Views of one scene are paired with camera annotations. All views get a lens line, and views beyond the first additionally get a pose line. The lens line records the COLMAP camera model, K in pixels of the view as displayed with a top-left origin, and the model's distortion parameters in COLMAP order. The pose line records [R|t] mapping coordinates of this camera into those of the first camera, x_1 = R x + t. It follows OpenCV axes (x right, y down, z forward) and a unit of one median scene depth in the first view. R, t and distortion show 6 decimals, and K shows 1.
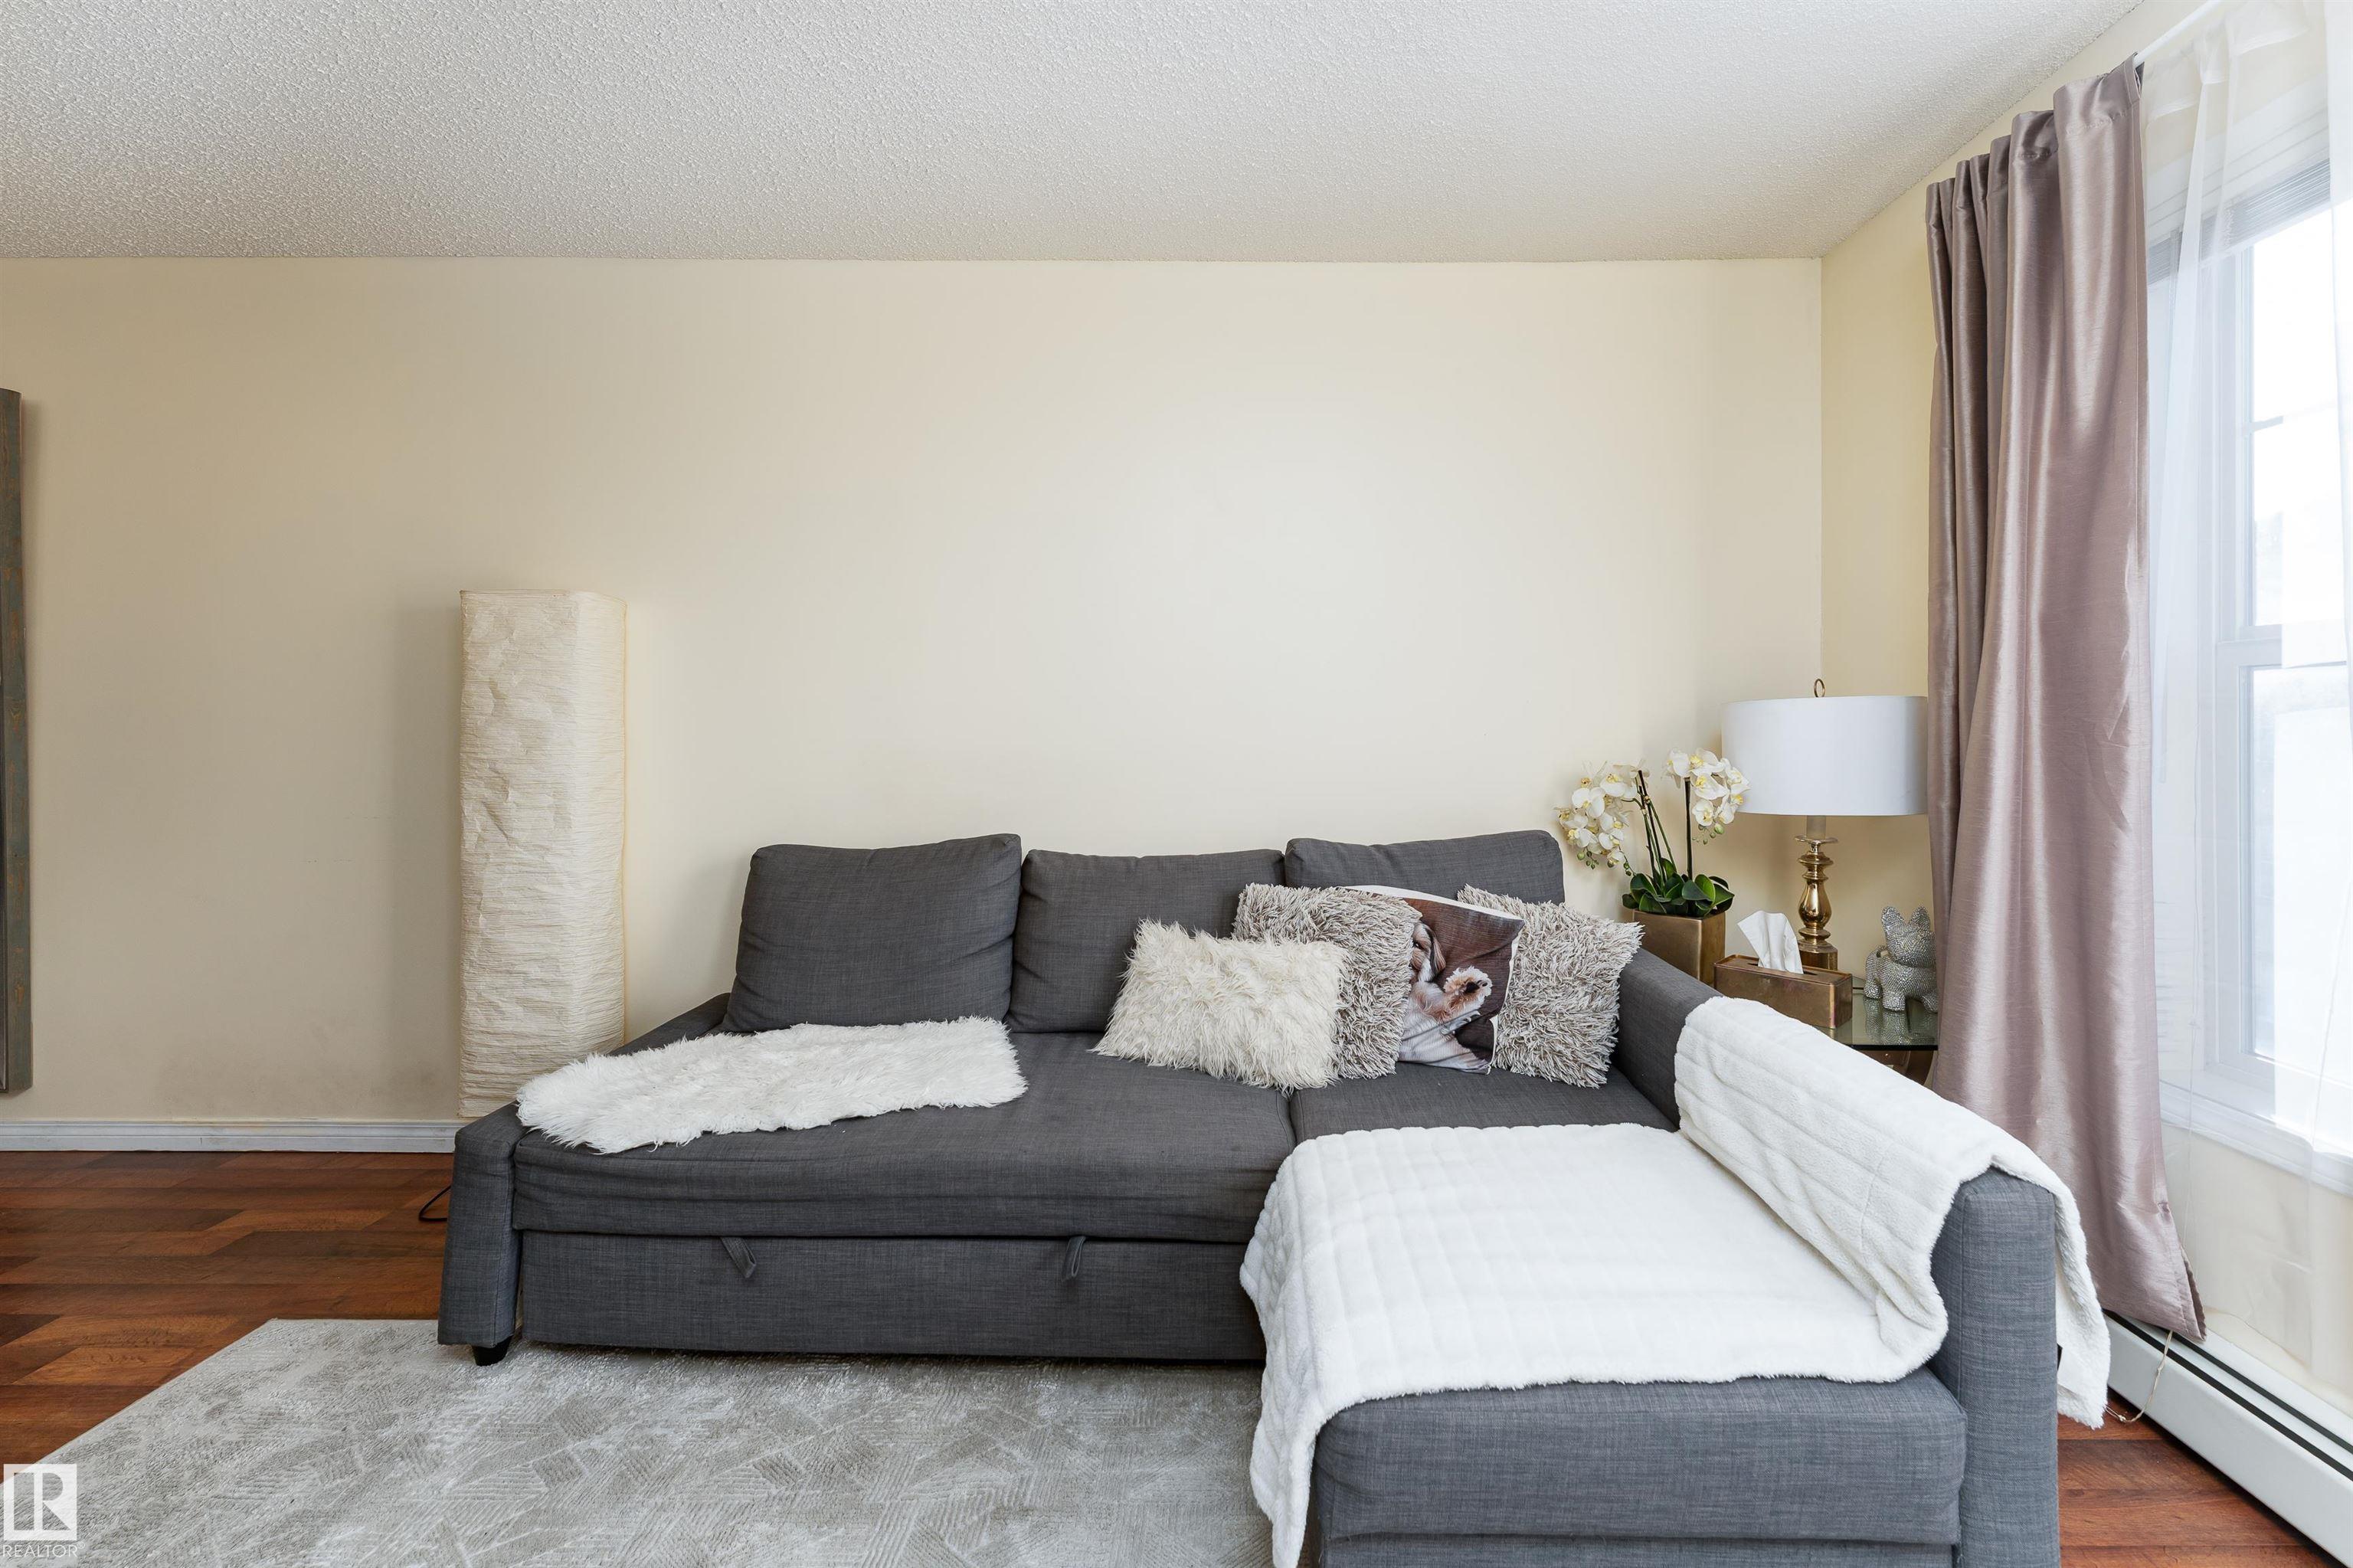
lens RADIAL K [[981.2, 0, 1182.3], [0, 981.2, 663.4], [0, 0, 1]] dist [0.003469, 0.000387]
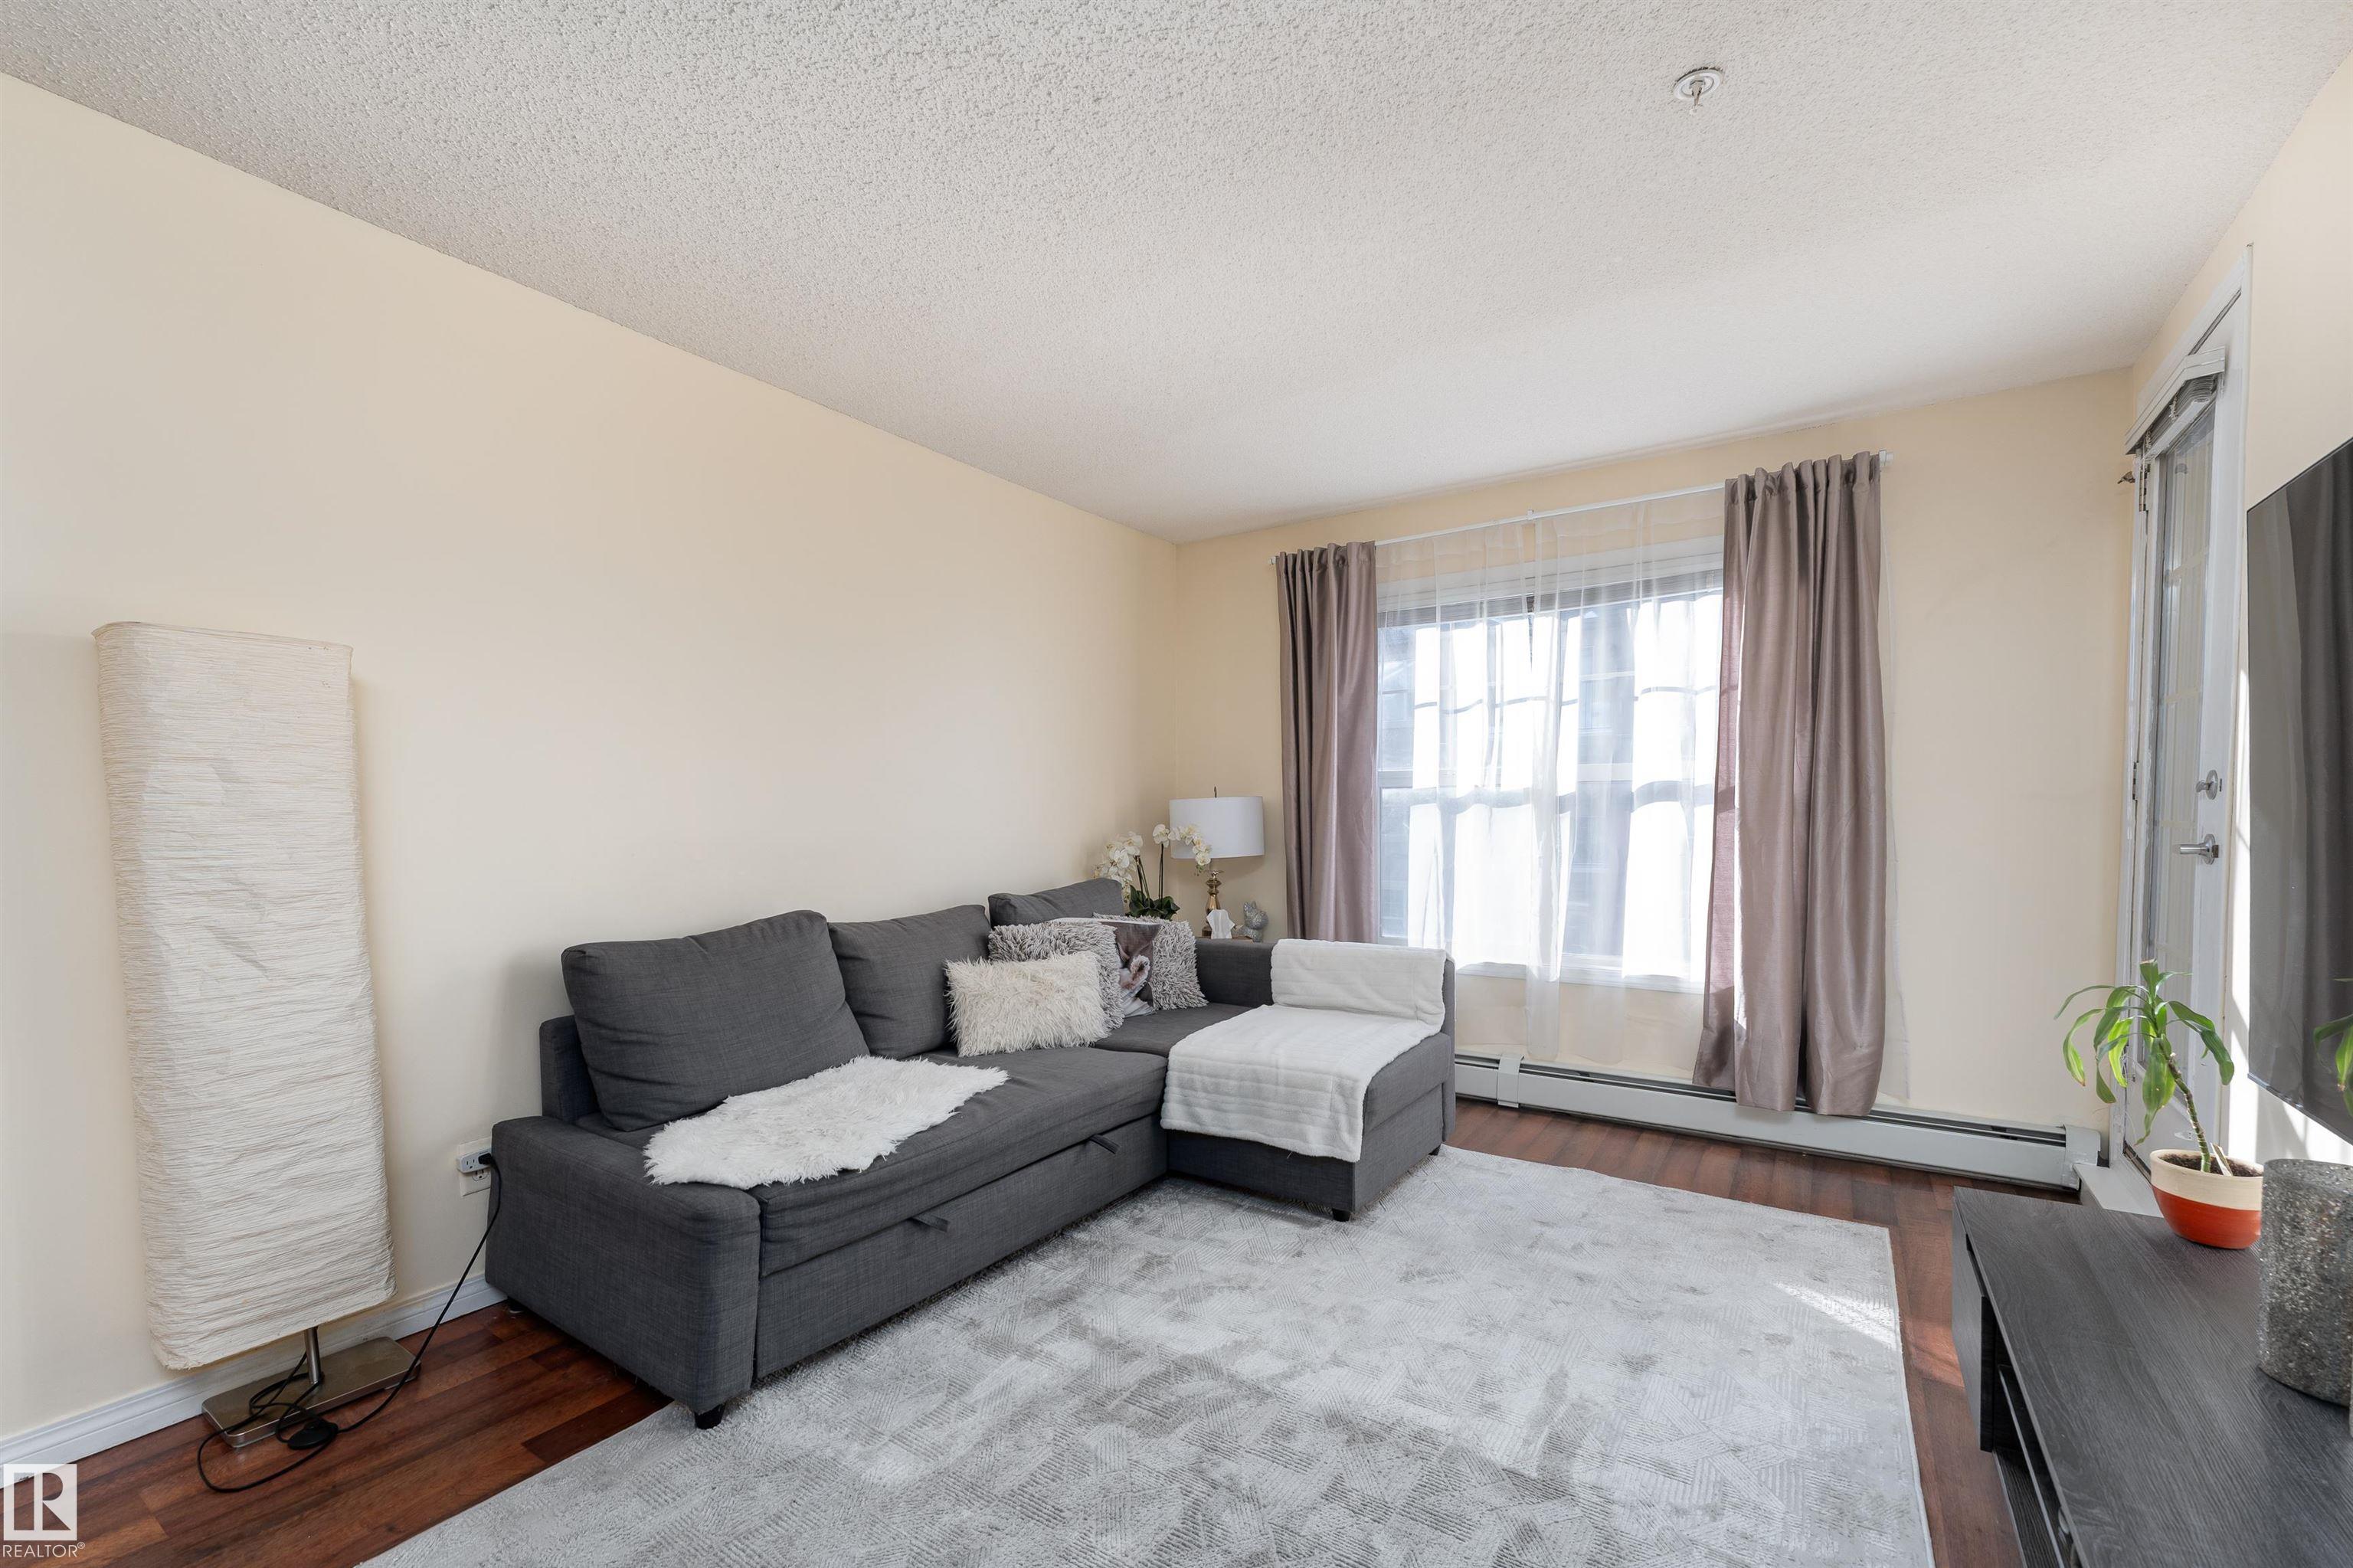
lens RADIAL K [[972.9, 0, 1176.5], [0, 972.9, 784.0], [0, 0, 1]] dist [0.001538, 0.000182]
pose [[0.555180, 0.018760, 0.831518, -1.090027], [-0.043711, 0.999022, 0.006646, 0.002627], [-0.830581, -0.040036, 0.555457, 0.036072]]
